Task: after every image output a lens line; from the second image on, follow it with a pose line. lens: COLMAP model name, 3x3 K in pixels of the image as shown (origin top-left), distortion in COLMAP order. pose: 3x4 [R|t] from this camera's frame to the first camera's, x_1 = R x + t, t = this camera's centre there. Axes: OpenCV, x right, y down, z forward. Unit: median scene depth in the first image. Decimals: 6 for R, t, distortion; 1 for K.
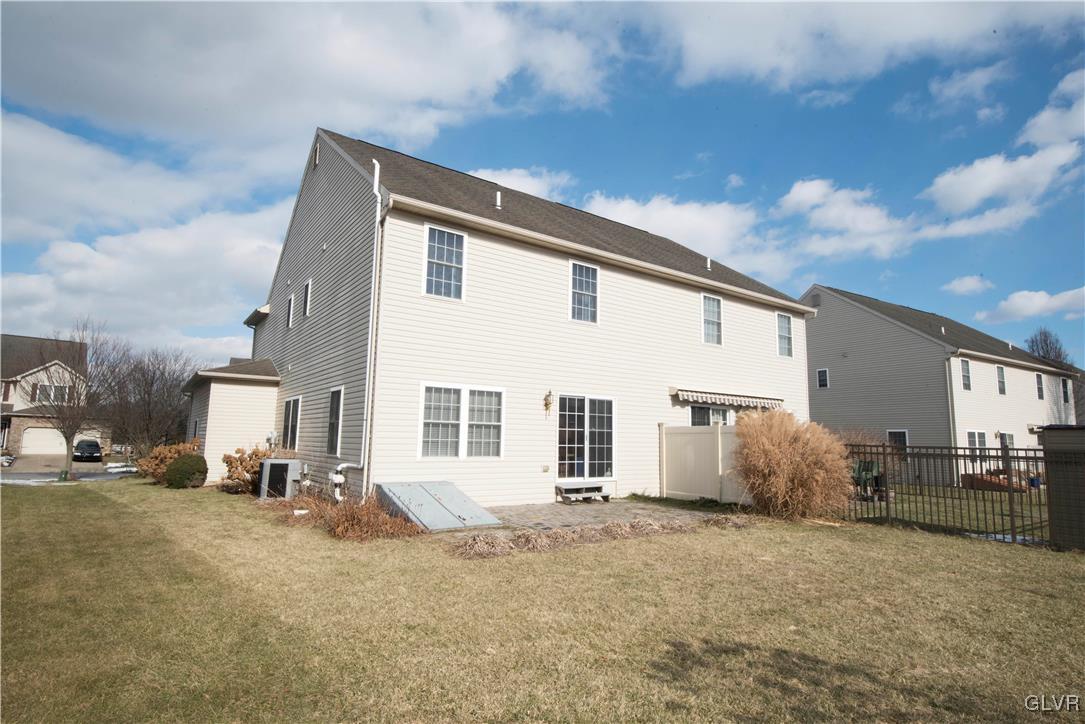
lens RADIAL K [[563.9, 0, 548.0], [0, 563.9, 360.3], [0, 0, 1]] dist [-0.026987, 0.000185]
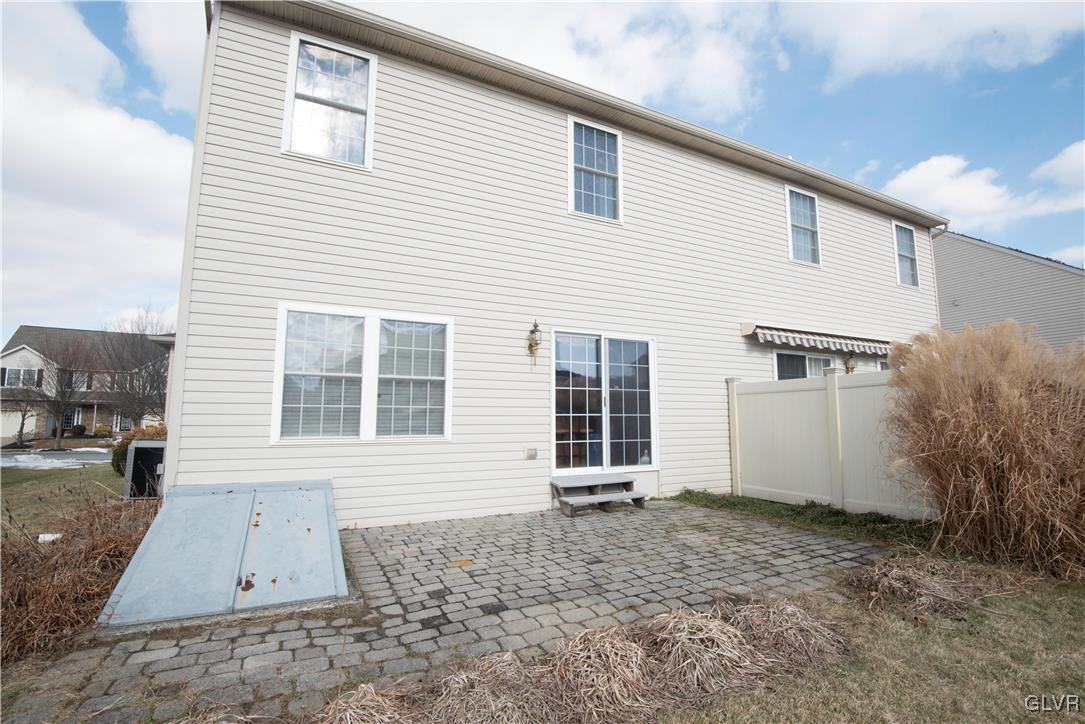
lens RADIAL K [[494.1, 0, 551.9], [0, 494.1, 361.3], [0, 0, 1]] dist [-0.037519, 0.001345]
pose [[0.988940, -0.033076, -0.144579, 0.089958], [0.037247, 0.998961, 0.026242, 0.077022], [0.143561, -0.031337, 0.989145, 0.461648]]
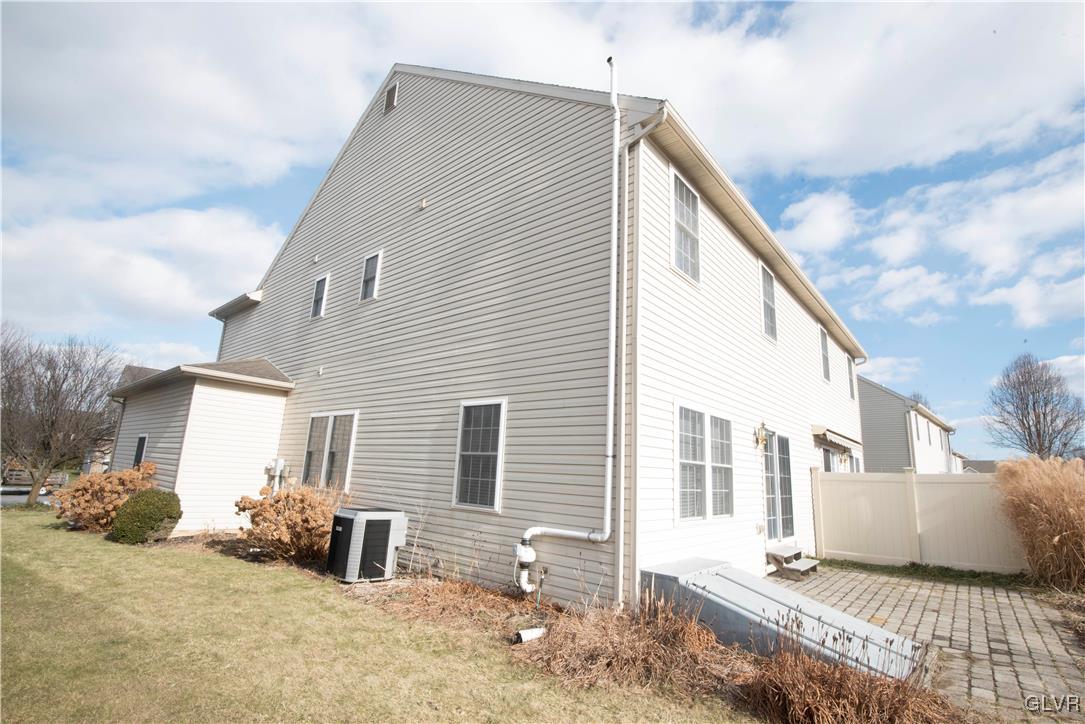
lens RADIAL K [[494.1, 0, 542.8], [0, 494.1, 359.3], [0, 0, 1]] dist [-0.037519, 0.001345]
pose [[0.970558, 0.084199, 0.225672, -0.415114], [-0.065808, 0.993960, -0.087826, 0.044416], [-0.231704, 0.070389, 0.970236, 0.408332]]
